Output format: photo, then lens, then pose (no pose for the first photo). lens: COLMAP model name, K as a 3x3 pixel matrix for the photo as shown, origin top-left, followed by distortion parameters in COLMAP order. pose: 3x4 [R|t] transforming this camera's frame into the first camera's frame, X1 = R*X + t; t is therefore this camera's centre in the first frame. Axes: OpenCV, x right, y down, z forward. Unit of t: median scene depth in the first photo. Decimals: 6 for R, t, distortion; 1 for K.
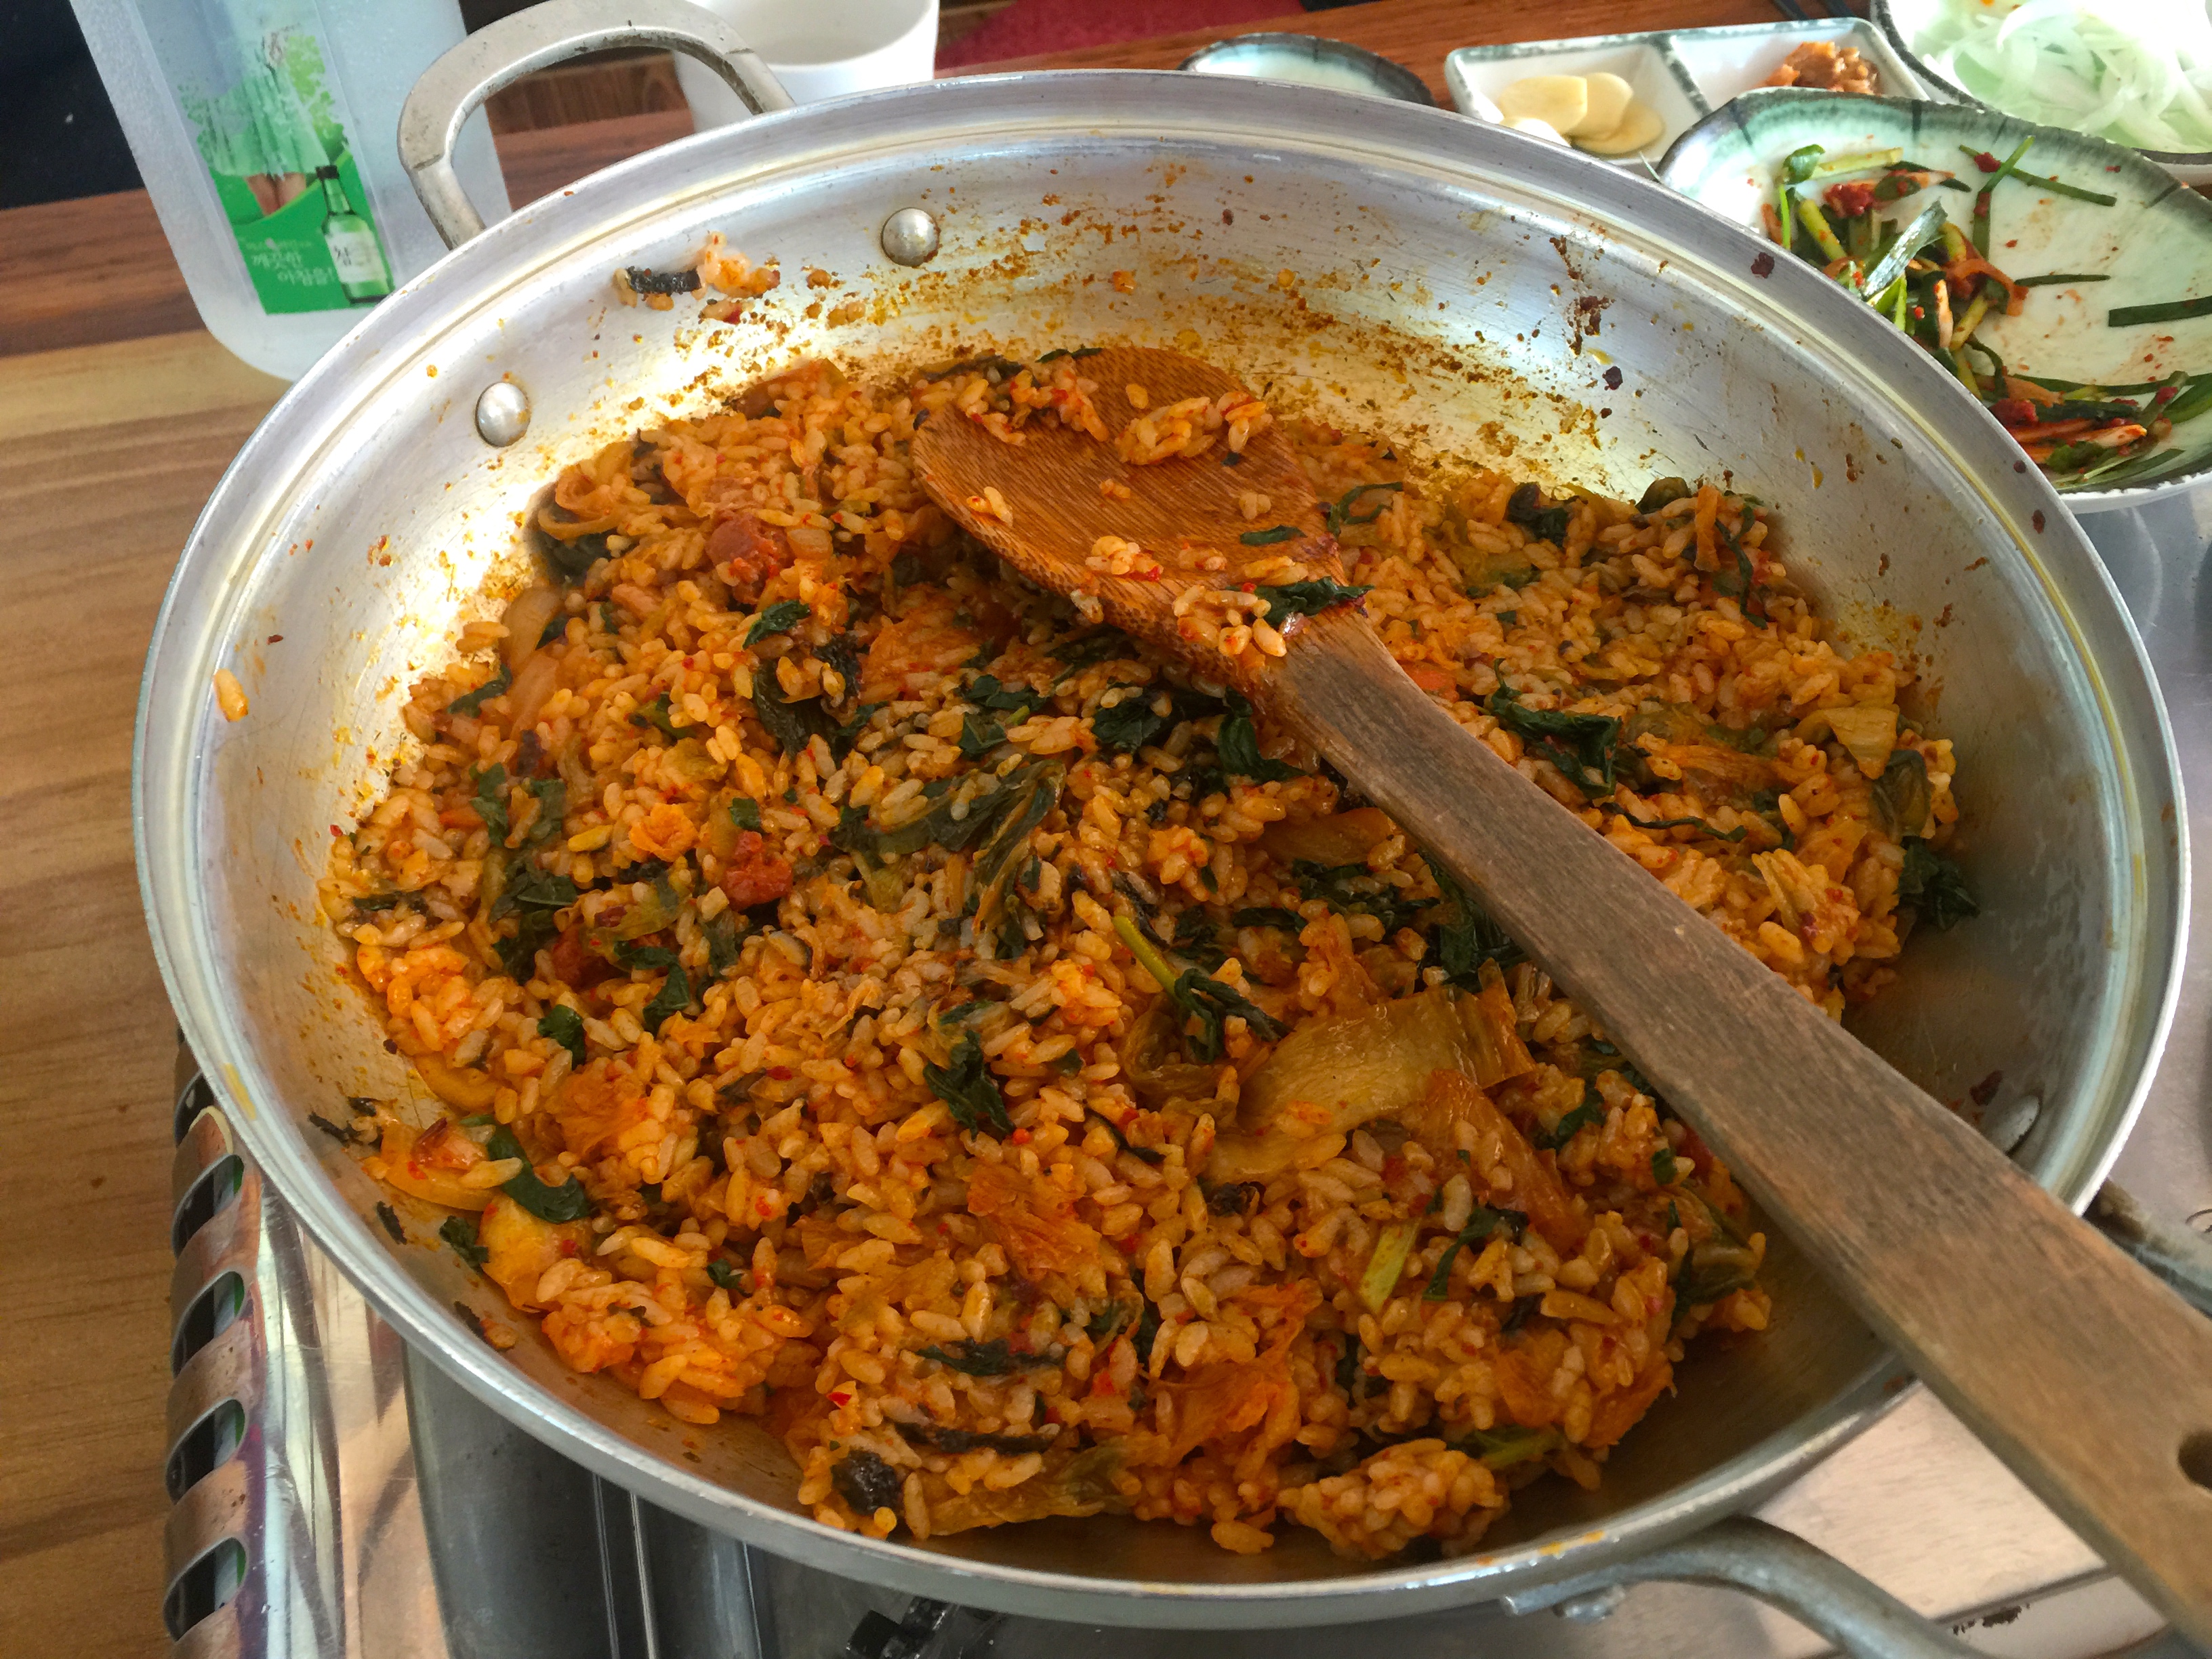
lens RADIAL K [[1940.7, 0, 1106.0], [0, 1940.7, 829.5], [0, 0, 1]] dist [0.062059, -0.132349]
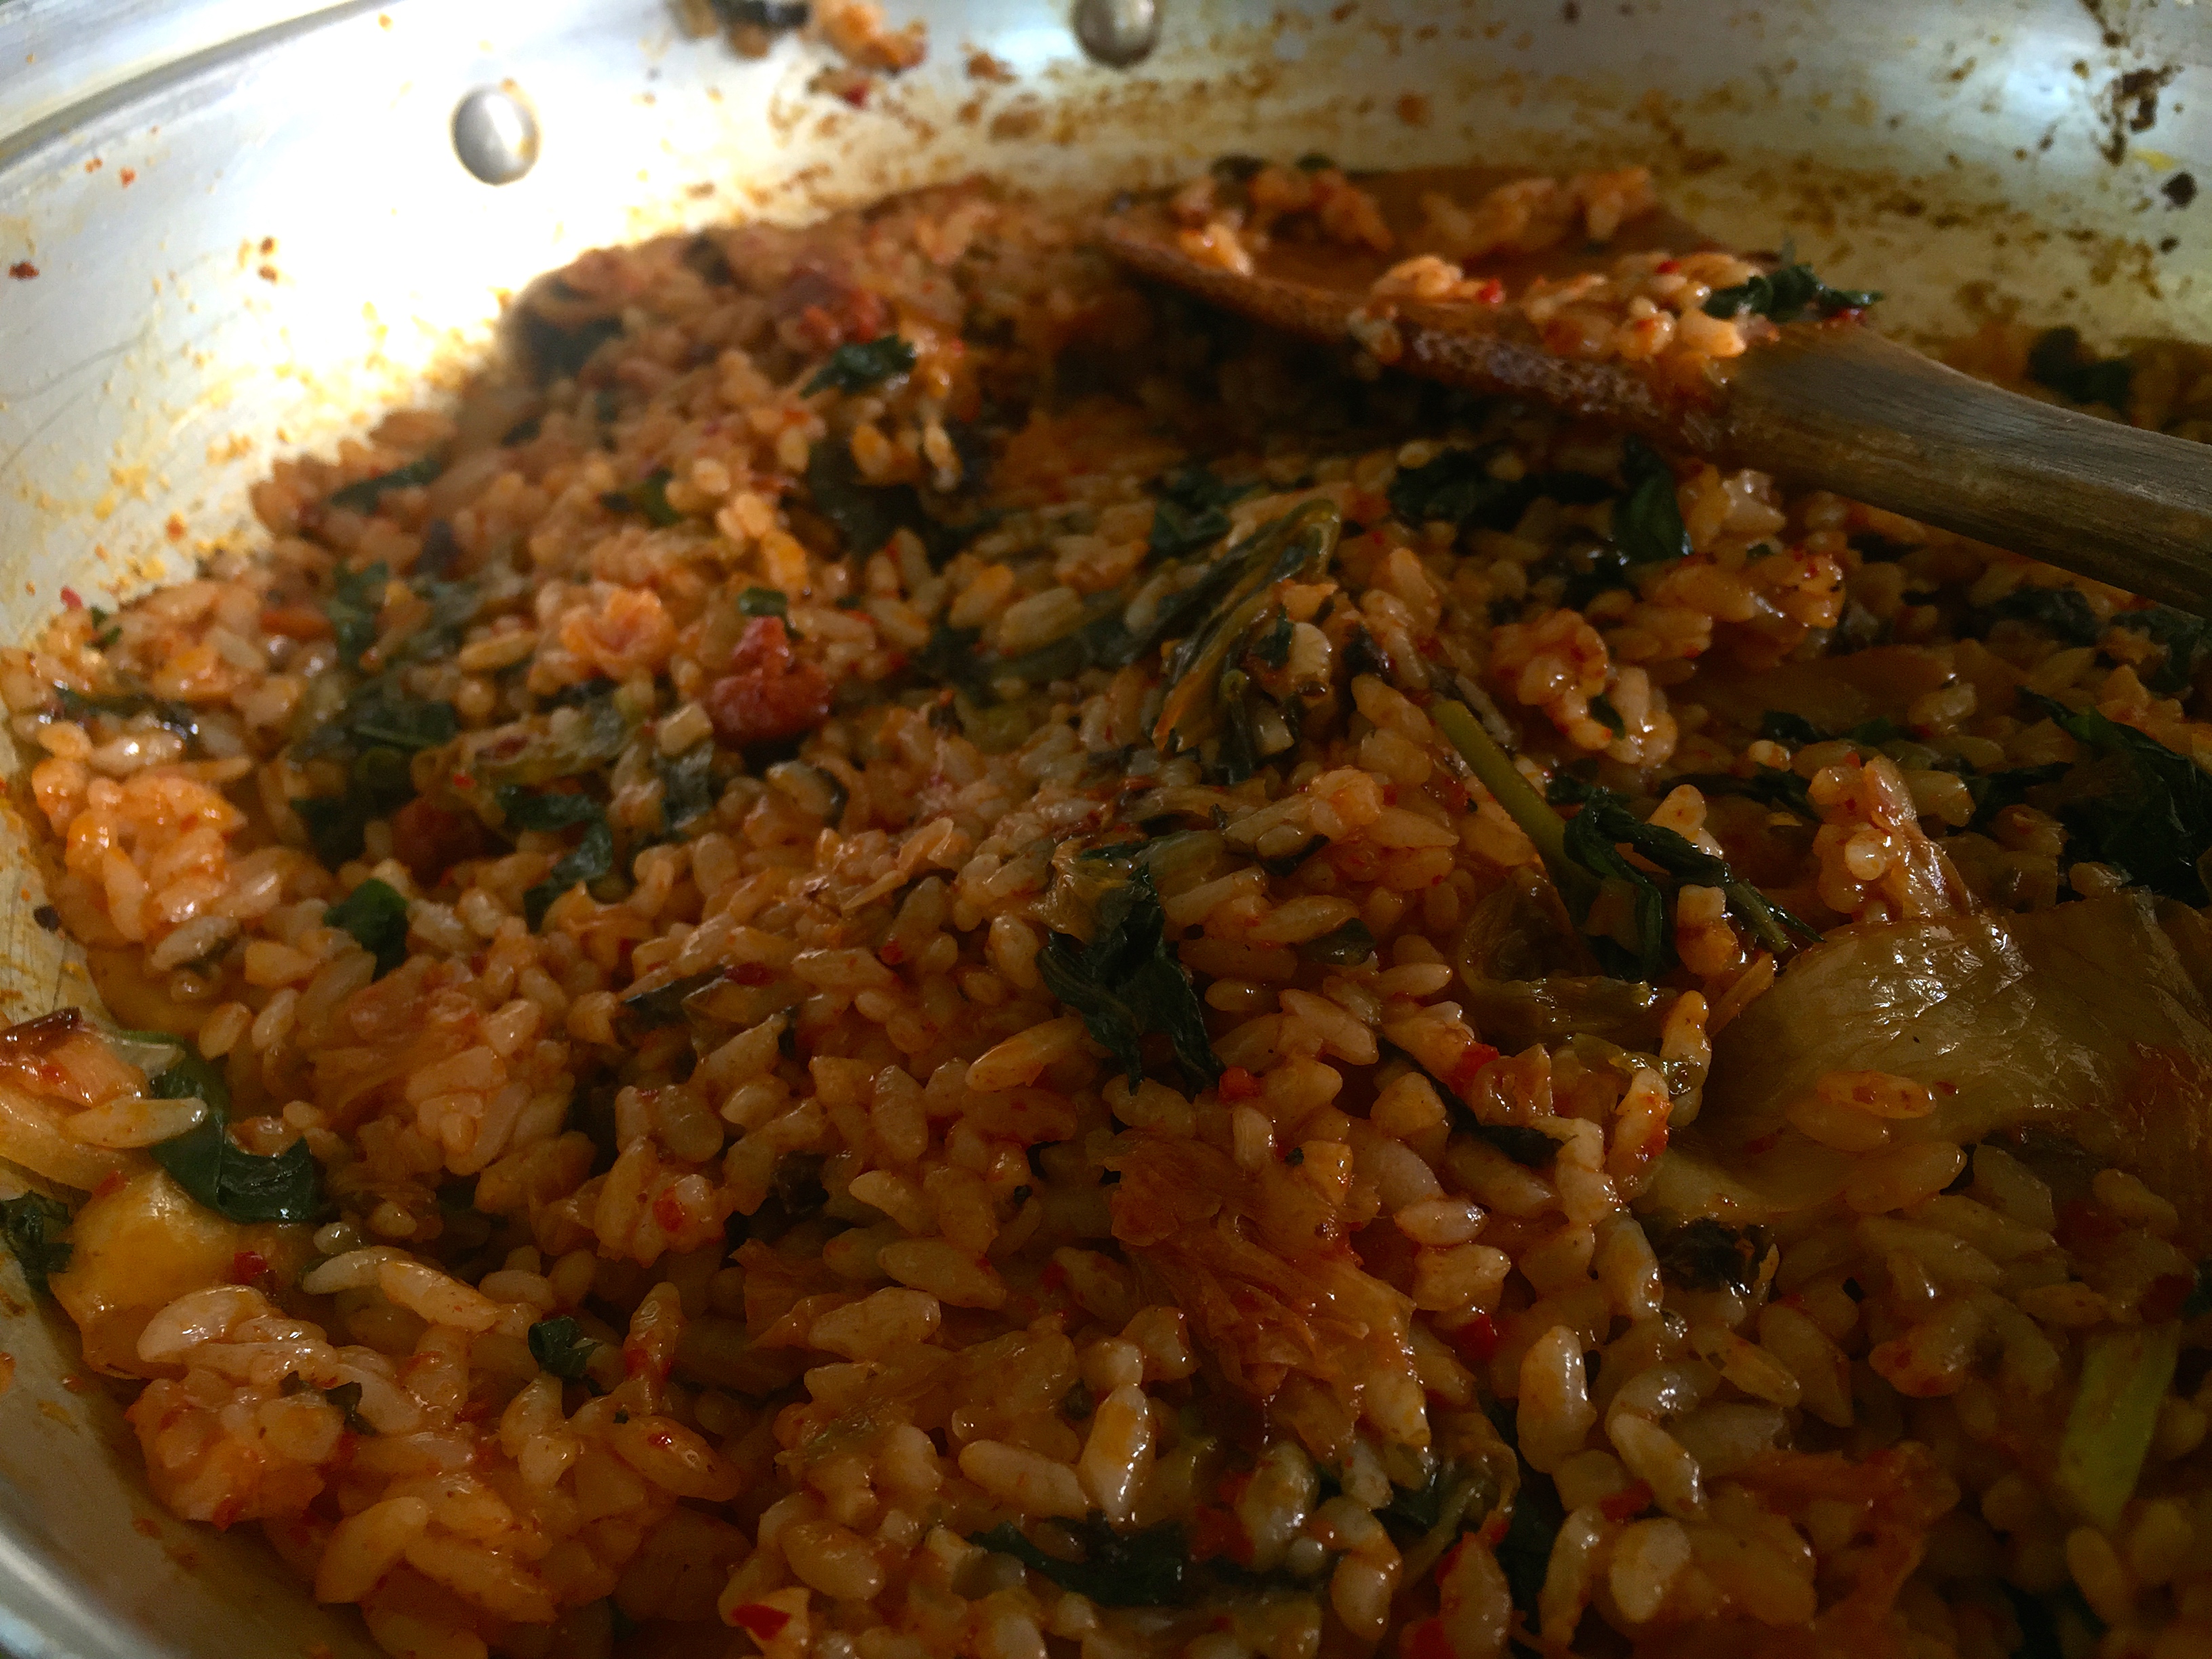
lens RADIAL K [[1940.7, 0, 1106.0], [0, 1940.7, 829.5], [0, 0, 1]] dist [0.062059, -0.132349]
pose [[0.994597, 0.044316, -0.093877, -0.032376], [-0.066373, 0.966787, -0.246817, 0.203252], [0.079821, 0.251714, 0.964504, 0.514690]]
